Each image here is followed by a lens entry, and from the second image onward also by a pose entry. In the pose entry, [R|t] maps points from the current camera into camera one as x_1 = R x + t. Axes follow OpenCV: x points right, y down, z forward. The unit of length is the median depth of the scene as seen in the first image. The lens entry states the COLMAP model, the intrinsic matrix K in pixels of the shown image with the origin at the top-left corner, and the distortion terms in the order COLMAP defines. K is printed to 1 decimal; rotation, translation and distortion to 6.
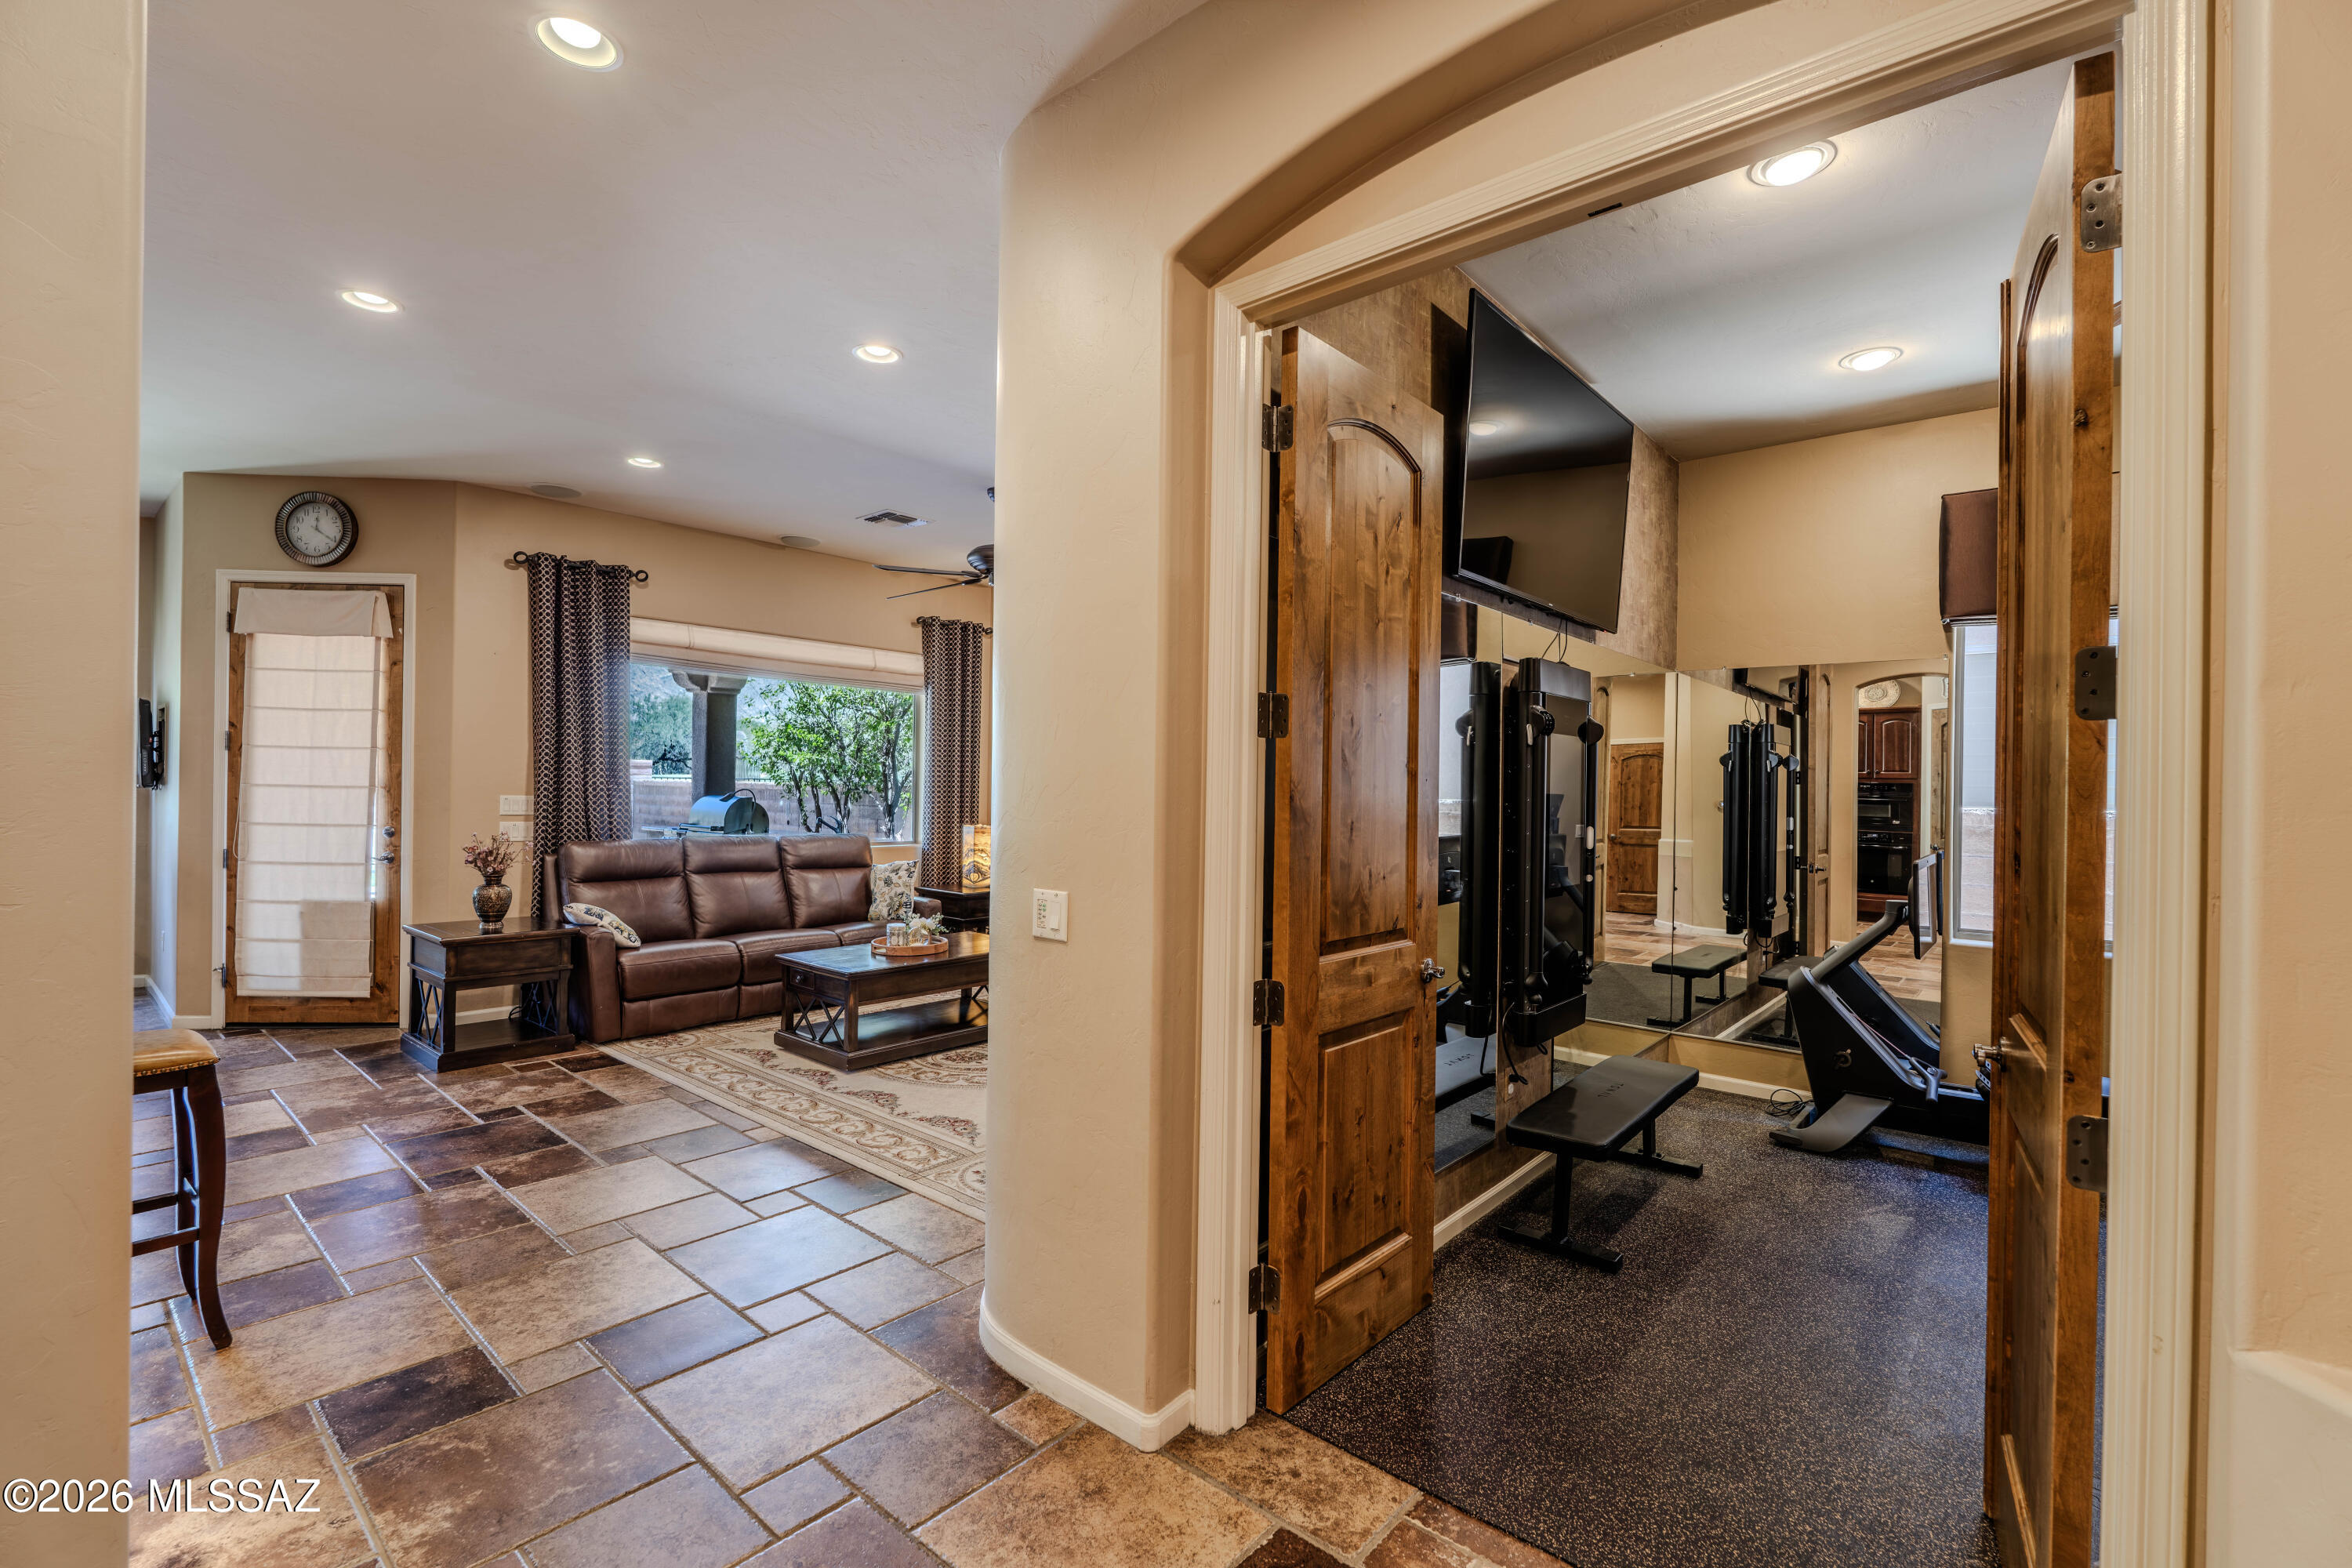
lens RADIAL K [[1021.7, 0, 1167.1], [0, 1021.7, 783.2], [0, 0, 1]] dist [-0.005572, 0.000641]
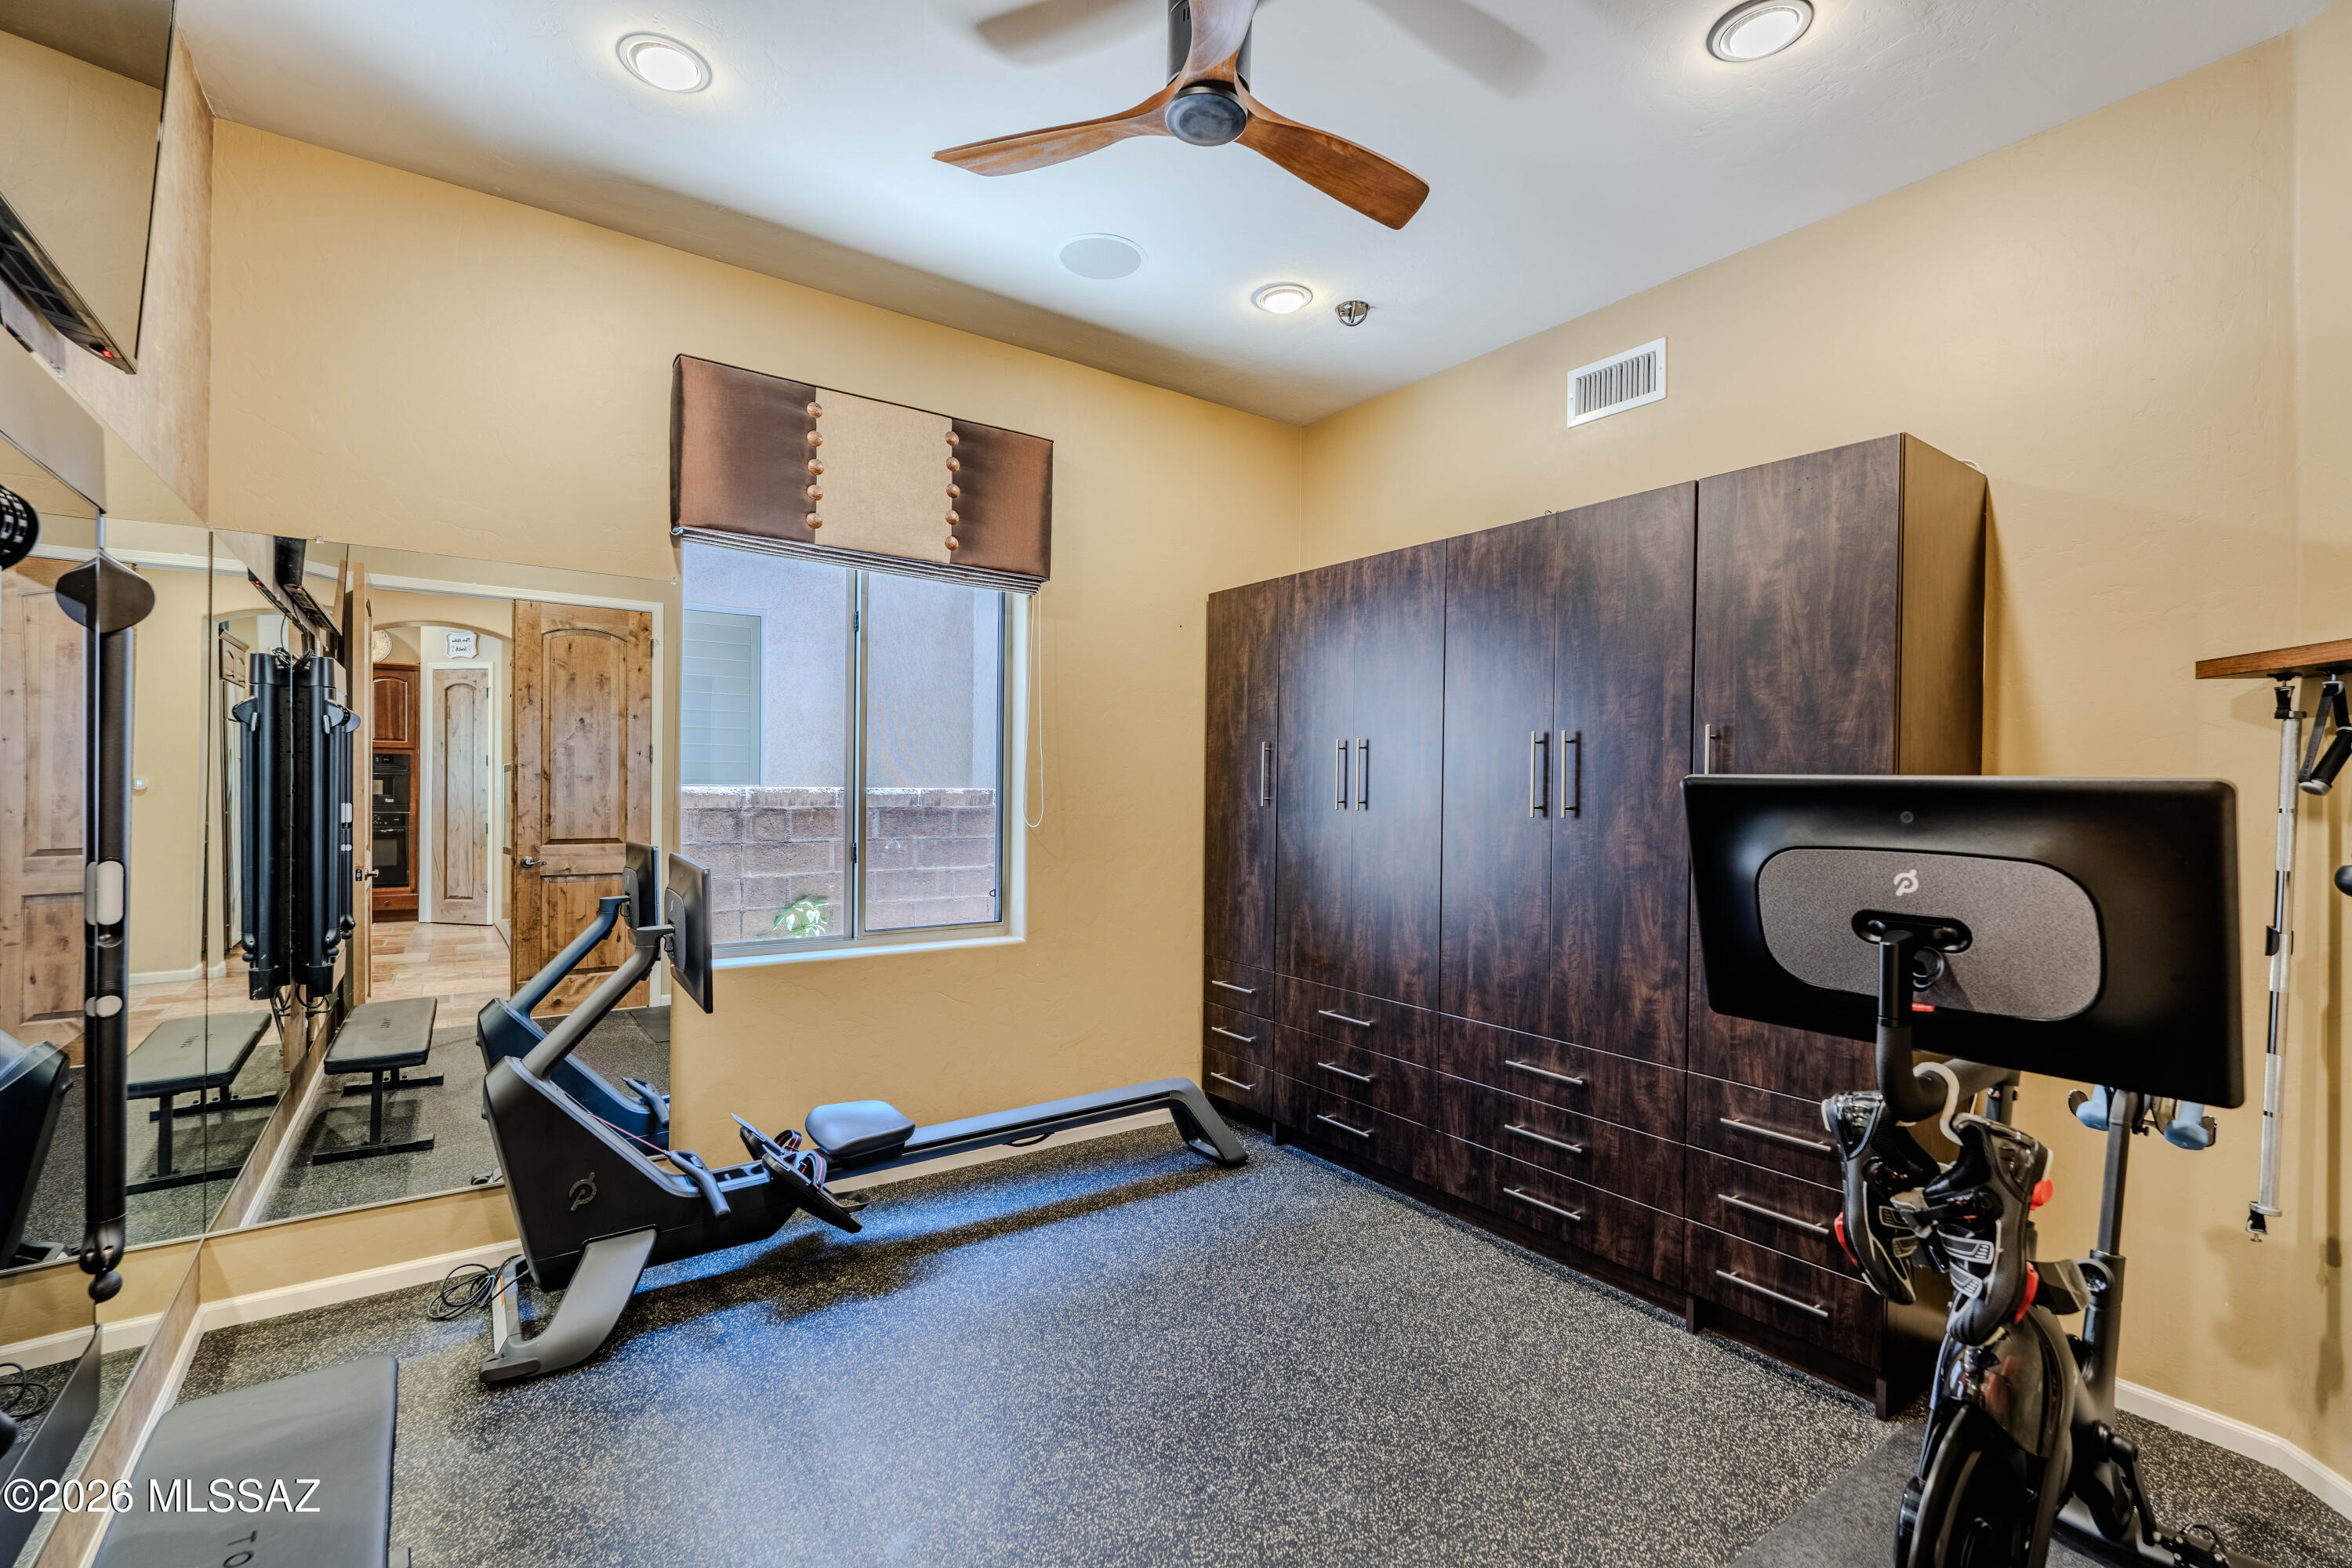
lens RADIAL K [[1021.7, 0, 1172.9], [0, 1021.7, 781.8], [0, 0, 1]] dist [-0.005572, 0.000641]
pose [[0.231046, -0.016546, 0.972802, 0.092309], [-0.008858, 0.999778, 0.019109, 0.002196], [-0.972902, -0.013032, 0.230848, 0.332279]]
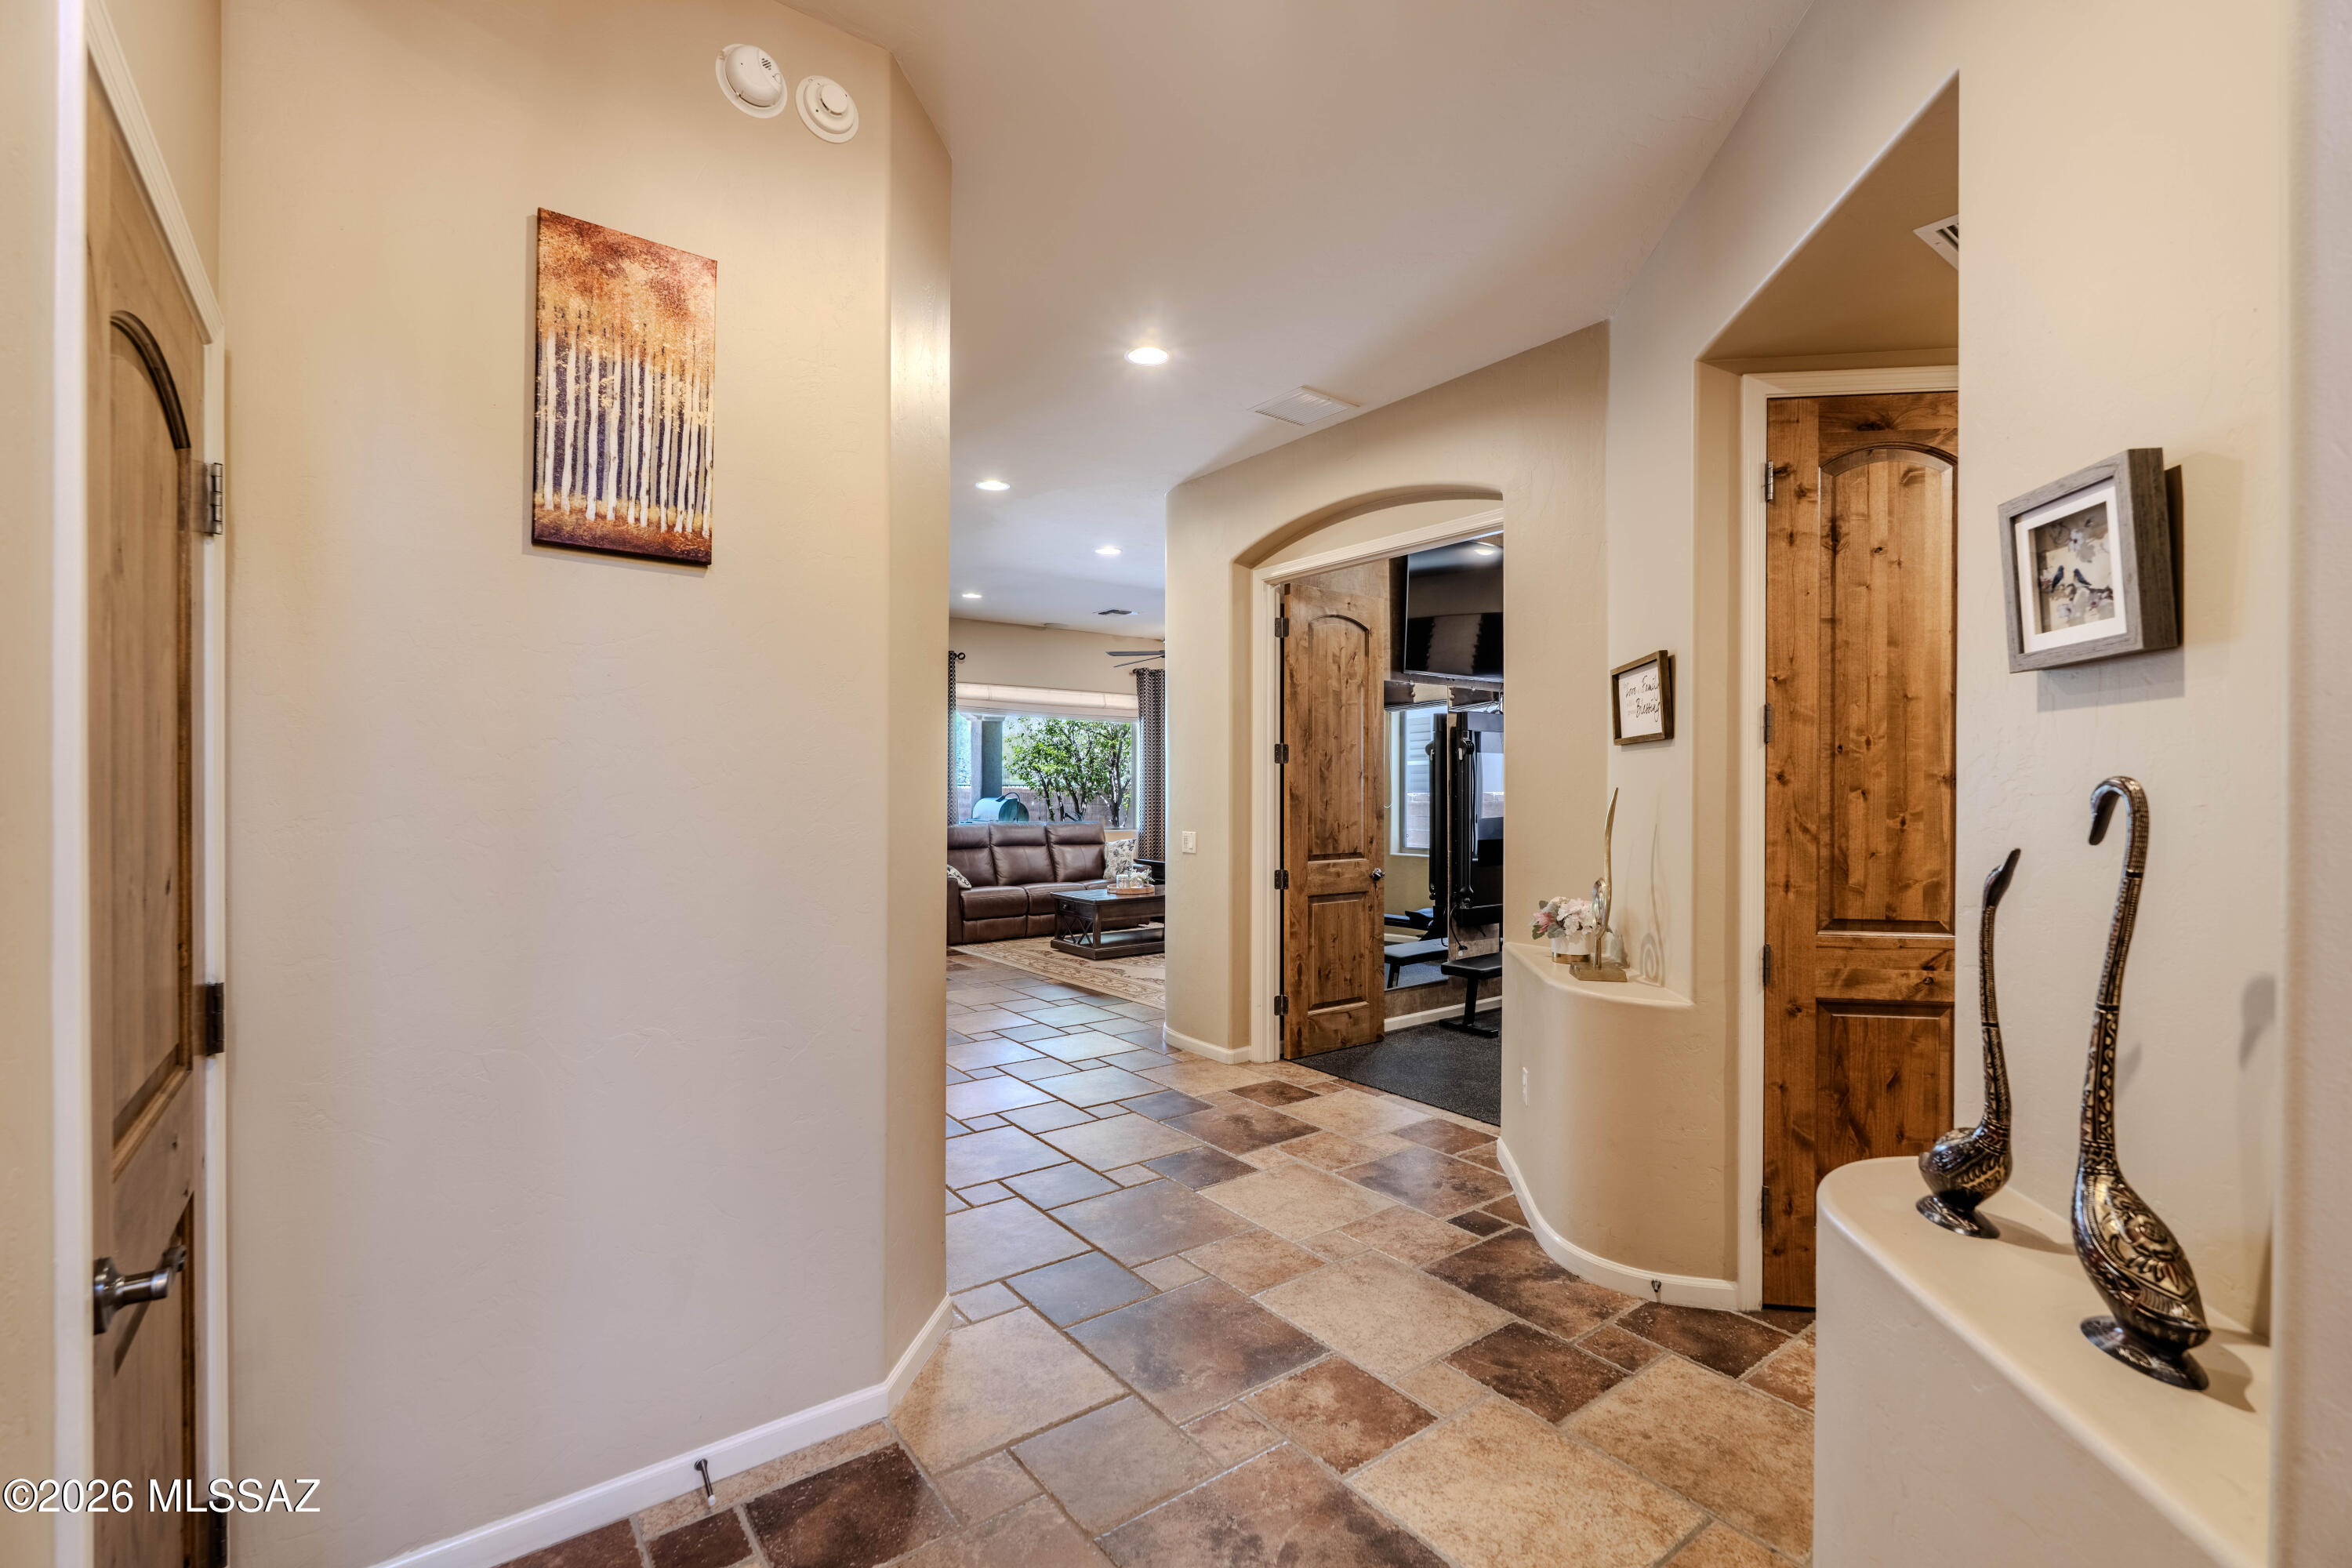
lens RADIAL K [[1021.7, 0, 1174.8], [0, 1021.7, 782.4], [0, 0, 1]] dist [-0.005572, 0.000641]
pose [[0.979263, -0.014261, -0.202089, 0.138359], [0.013776, 0.999898, -0.003805, 0.001433], [0.202123, 0.000942, 0.979360, -0.540884]]
